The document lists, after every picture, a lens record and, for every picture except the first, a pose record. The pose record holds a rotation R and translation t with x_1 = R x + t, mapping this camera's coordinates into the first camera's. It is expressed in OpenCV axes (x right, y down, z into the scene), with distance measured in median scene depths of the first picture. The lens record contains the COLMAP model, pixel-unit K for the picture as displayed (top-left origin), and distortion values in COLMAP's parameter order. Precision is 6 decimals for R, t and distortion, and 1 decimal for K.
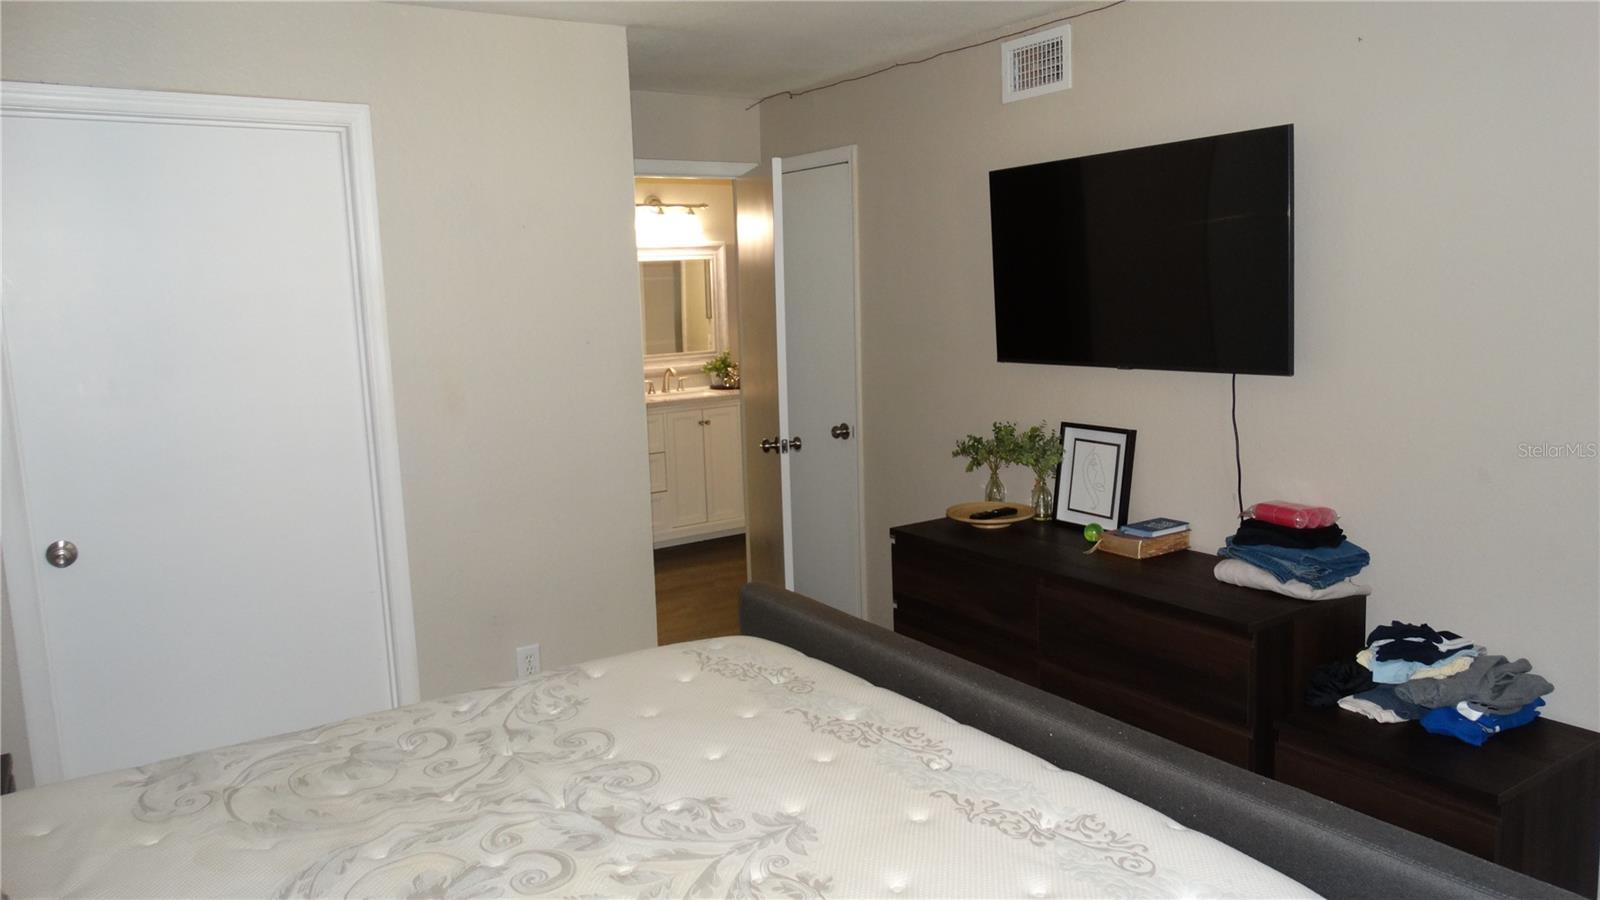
lens RADIAL K [[1144.1, 0, 799.5], [0, 1144.1, 449.6], [0, 0, 1]] dist [-0.001947, -0.000603]
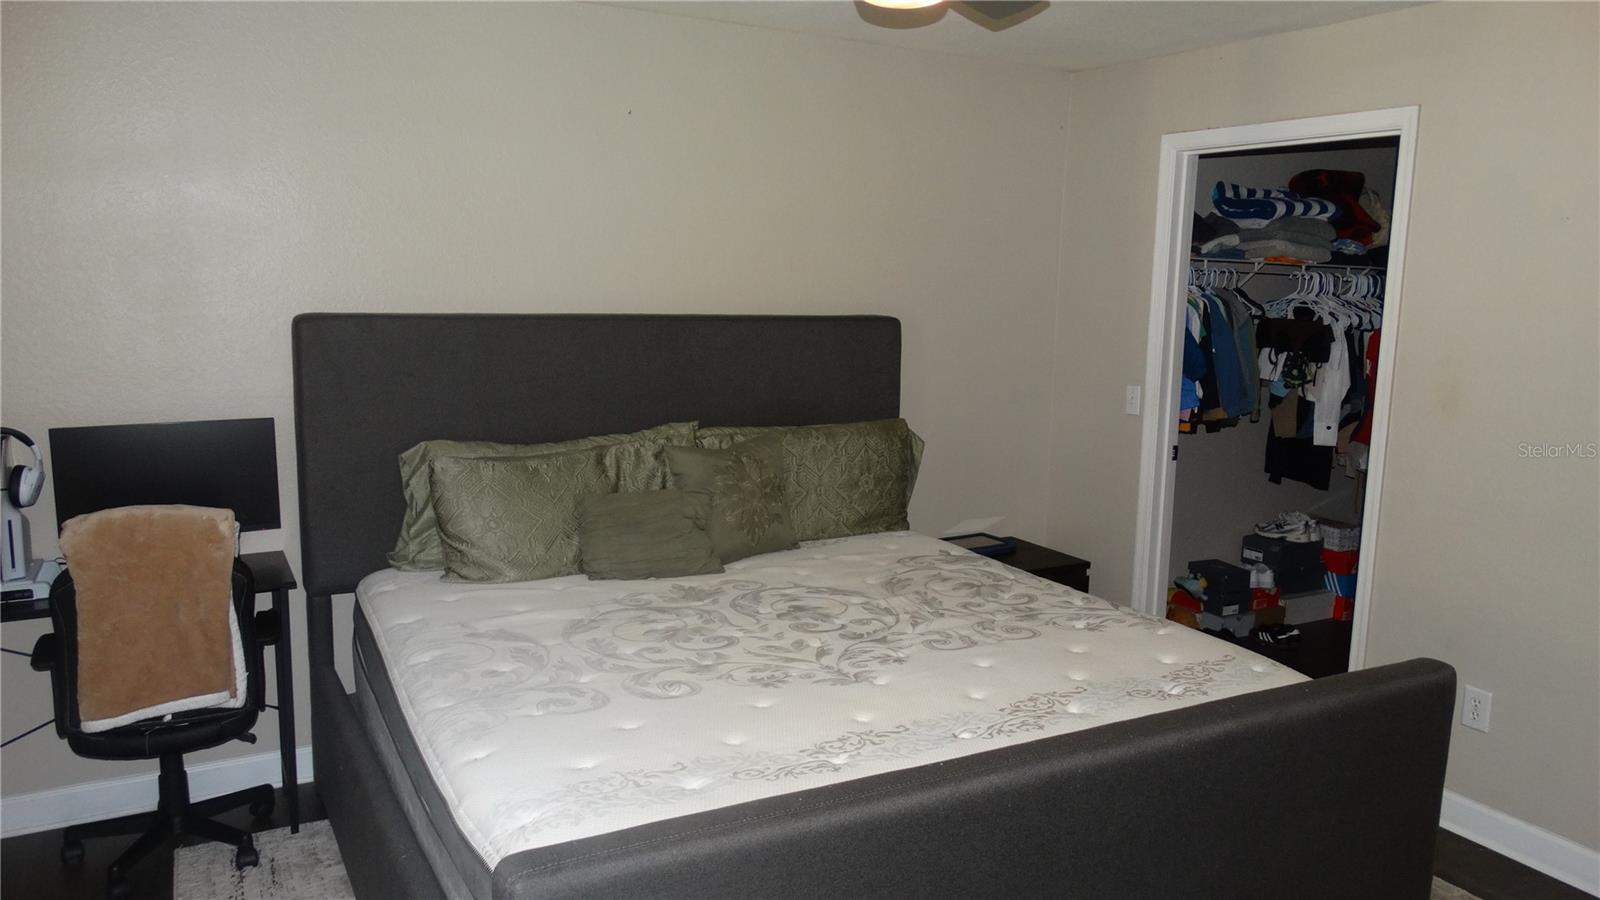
lens RADIAL K [[1144.1, 0, 799.4], [0, 1144.1, 450.1], [0, 0, 1]] dist [-0.001947, -0.000603]
pose [[-0.073727, 0.179590, -0.980975, 1.088048], [-0.171531, 0.966709, 0.189870, -0.145801], [0.982416, 0.182266, -0.040467, 0.824609]]
